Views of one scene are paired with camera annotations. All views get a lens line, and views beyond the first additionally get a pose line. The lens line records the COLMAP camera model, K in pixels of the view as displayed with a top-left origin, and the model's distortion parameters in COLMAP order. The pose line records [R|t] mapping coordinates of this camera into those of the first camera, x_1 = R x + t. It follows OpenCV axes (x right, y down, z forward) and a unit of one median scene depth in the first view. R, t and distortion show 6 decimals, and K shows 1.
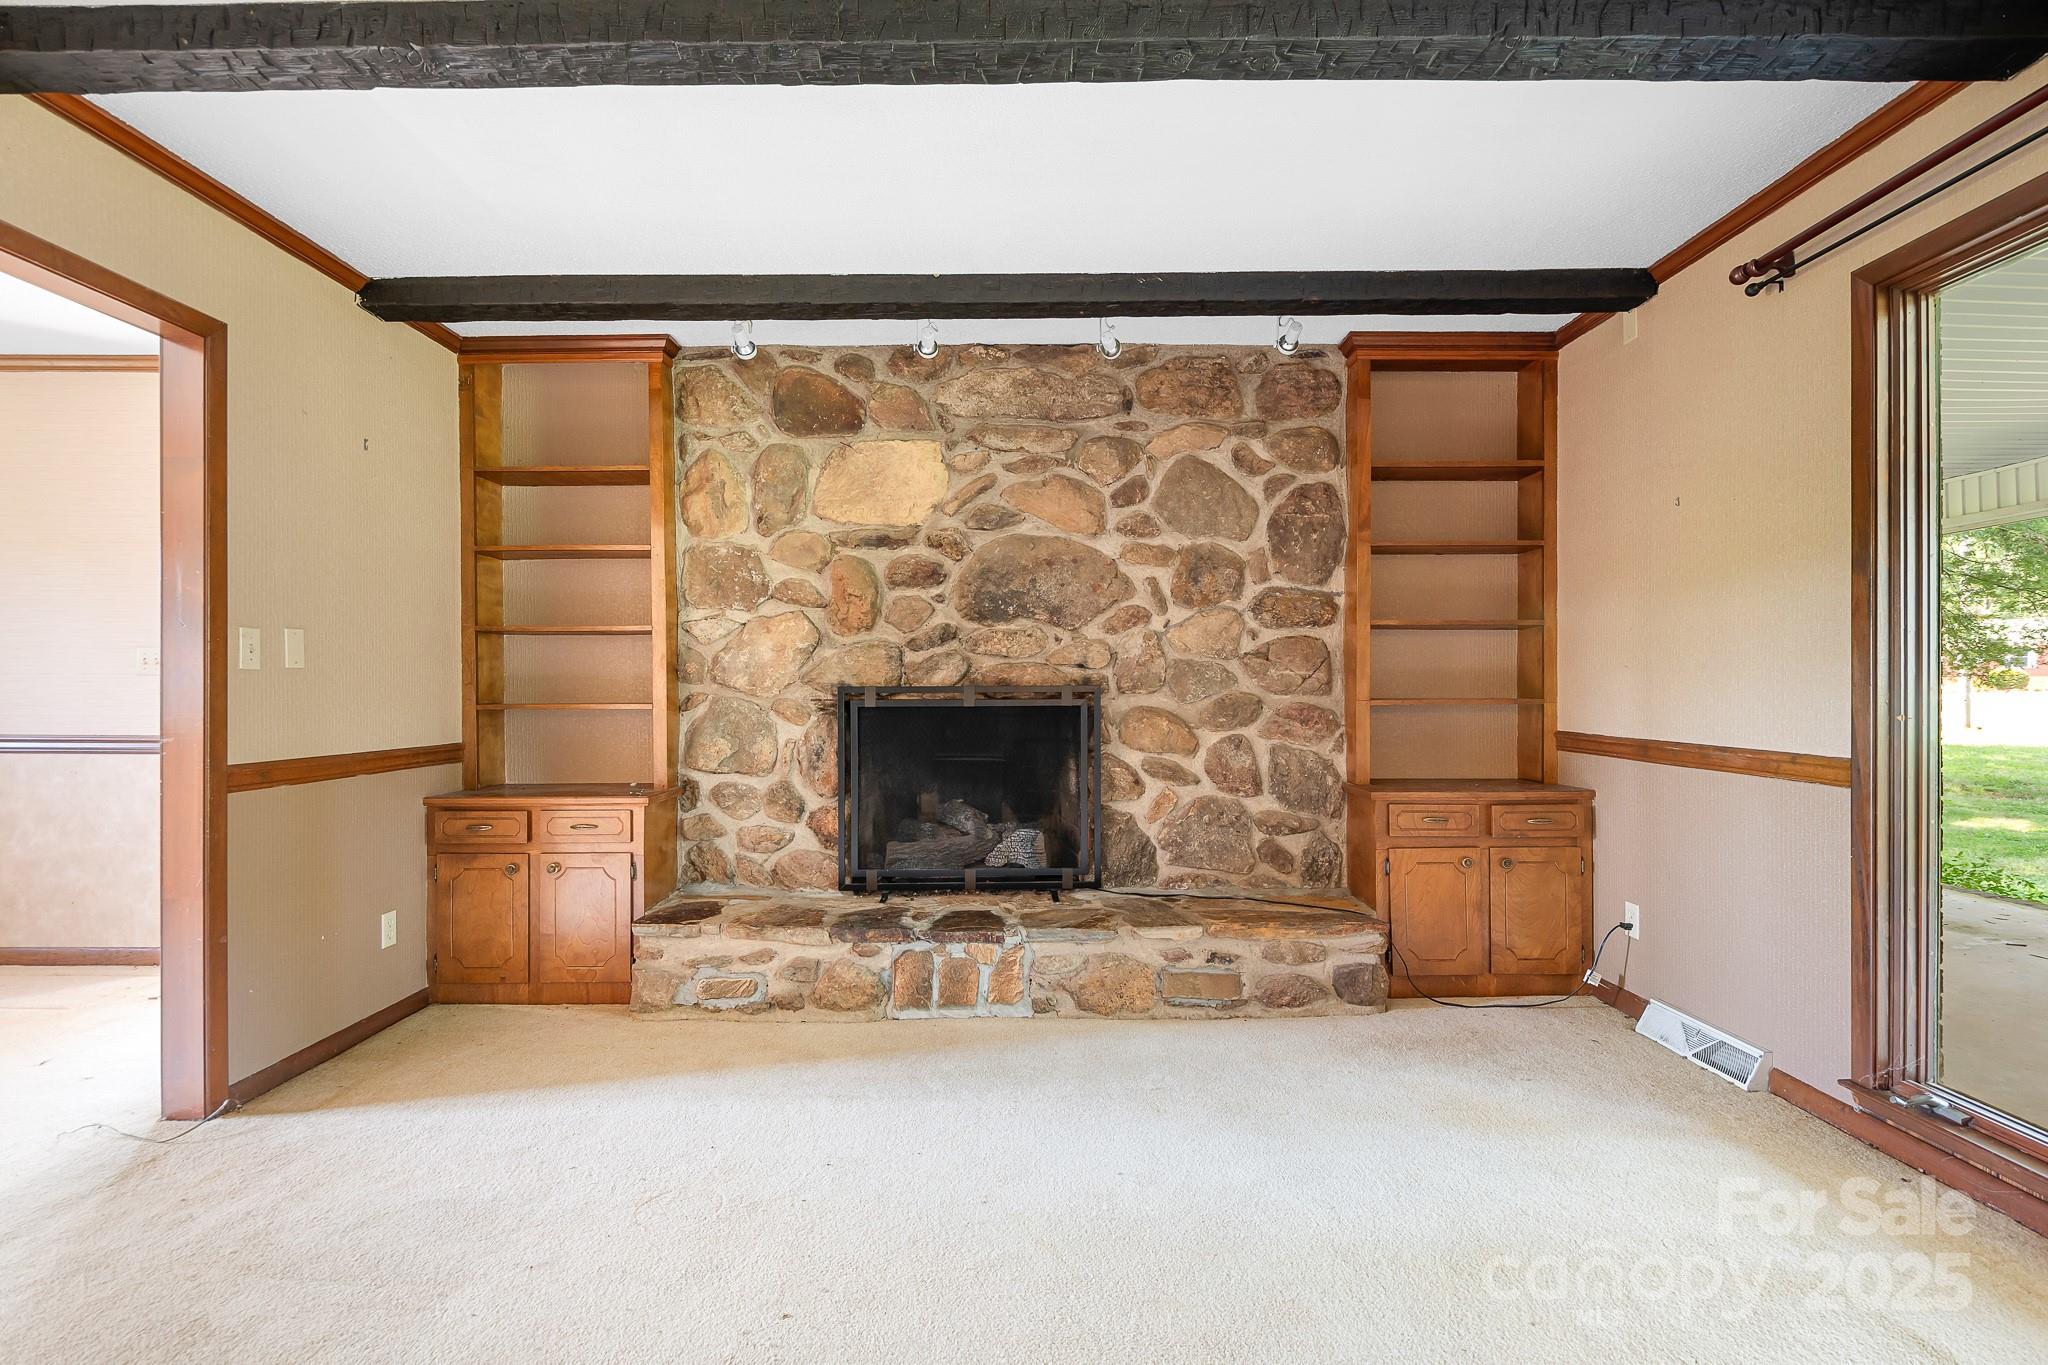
lens RADIAL K [[939.4, 0, 1021.8], [0, 939.4, 694.4], [0, 0, 1]] dist [0.012208, -0.005012]
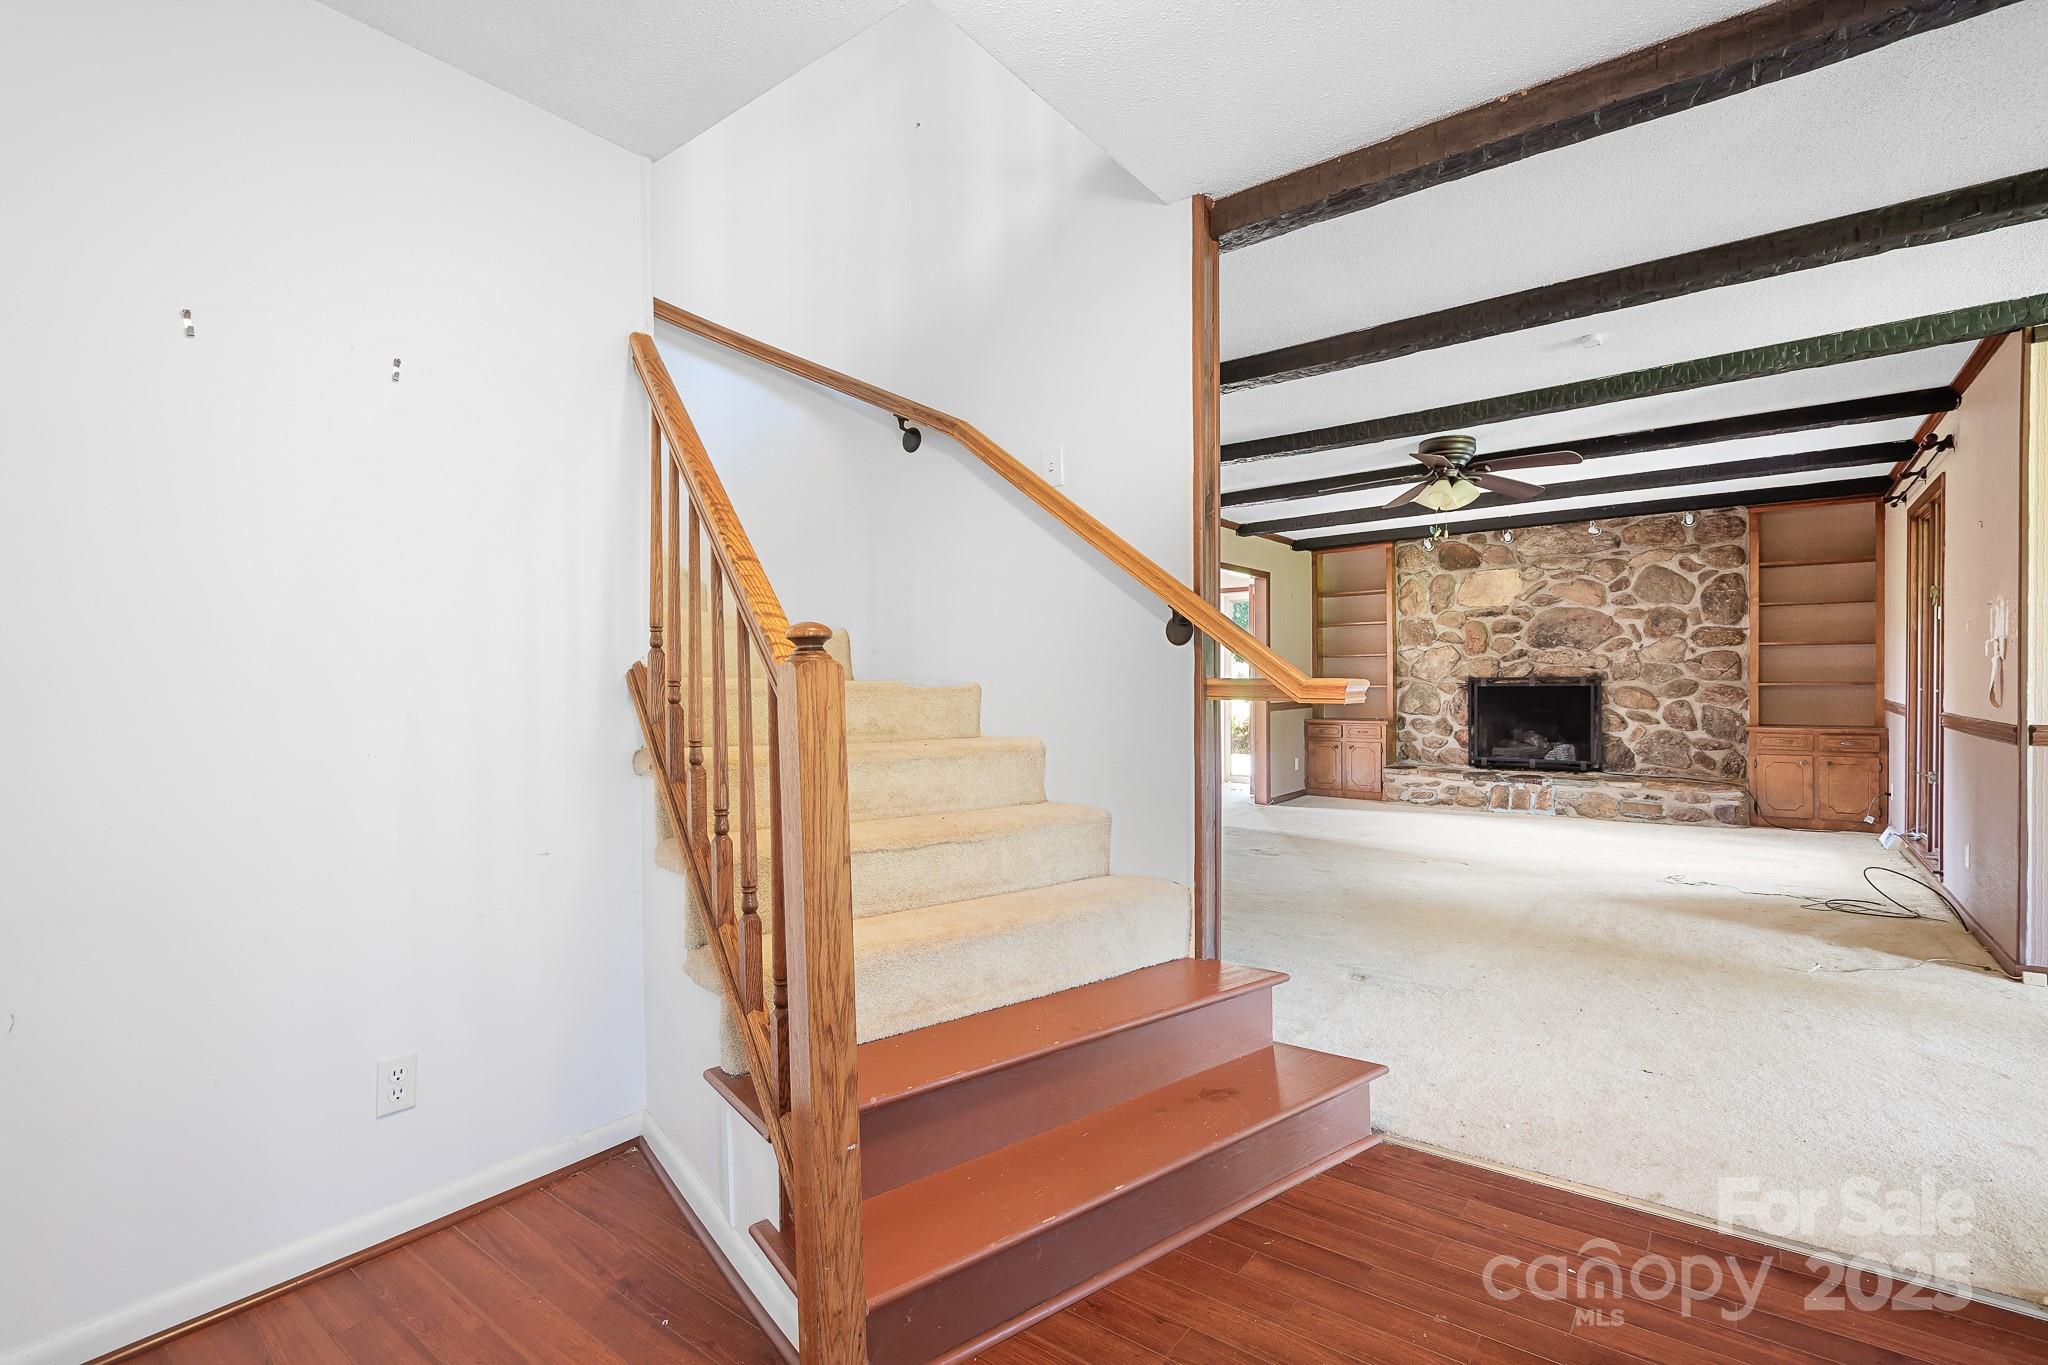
lens RADIAL K [[939.4, 0, 1026.5], [0, 939.4, 695.5], [0, 0, 1]] dist [0.012208, -0.005012]
pose [[0.796222, 0.005832, -0.604977, 0.341320], [0.004447, 0.999870, 0.015491, -0.004986], [0.604989, -0.015025, 0.796092, -1.505558]]
